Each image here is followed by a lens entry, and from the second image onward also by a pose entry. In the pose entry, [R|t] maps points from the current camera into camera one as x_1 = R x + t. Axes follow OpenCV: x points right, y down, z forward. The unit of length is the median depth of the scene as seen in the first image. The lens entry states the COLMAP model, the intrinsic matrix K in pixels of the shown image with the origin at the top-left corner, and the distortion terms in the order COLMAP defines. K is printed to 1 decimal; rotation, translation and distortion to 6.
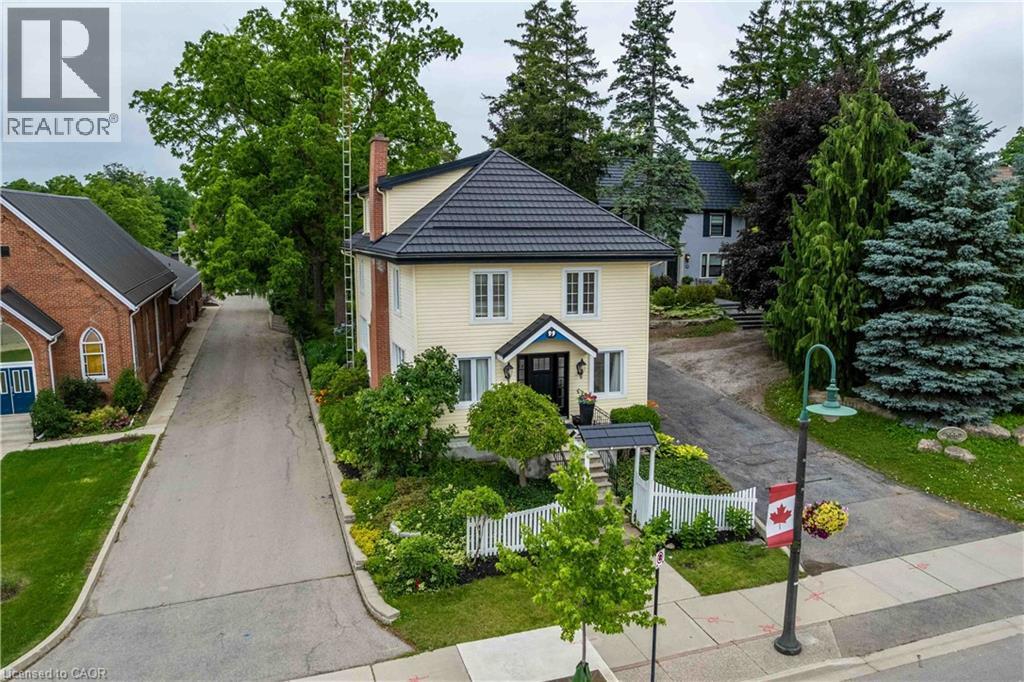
lens RADIAL K [[781.2, 0, 512.0], [0, 781.2, 341.0], [0, 0, 1]] dist [-0.013592, 0.000949]
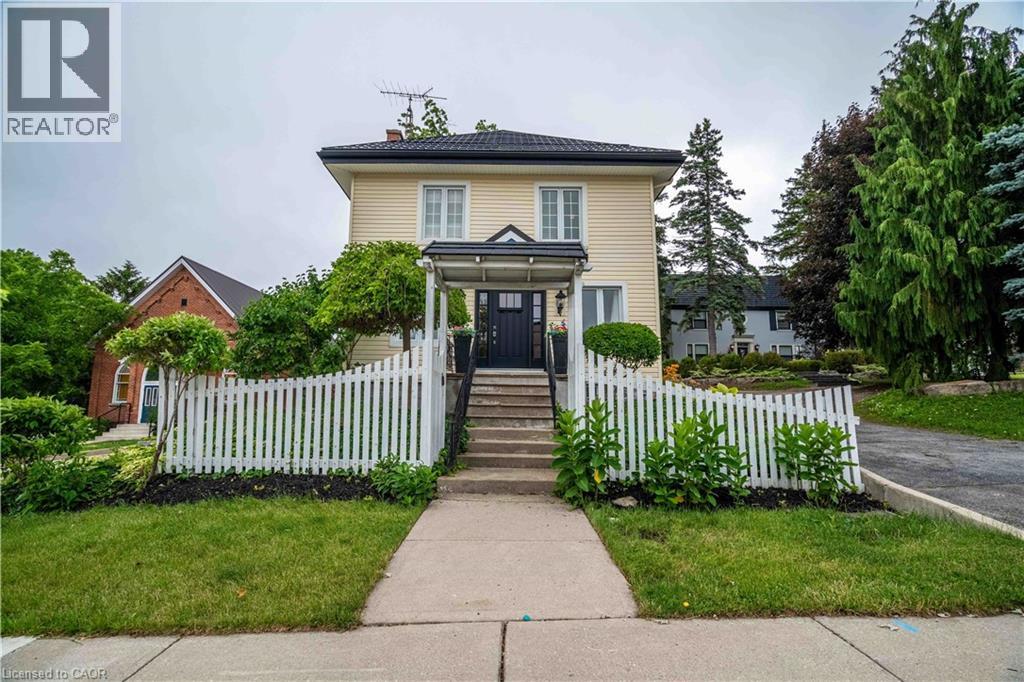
lens RADIAL K [[467.8, 0, 512.0], [0, 467.8, 341.0], [0, 0, 1]] dist [-0.002489, 0.000806]
pose [[0.956394, -0.034232, -0.290067, 0.156401], [-0.051513, 0.957771, -0.282879, 0.179872], [0.287501, 0.285486, 0.914243, 0.524445]]
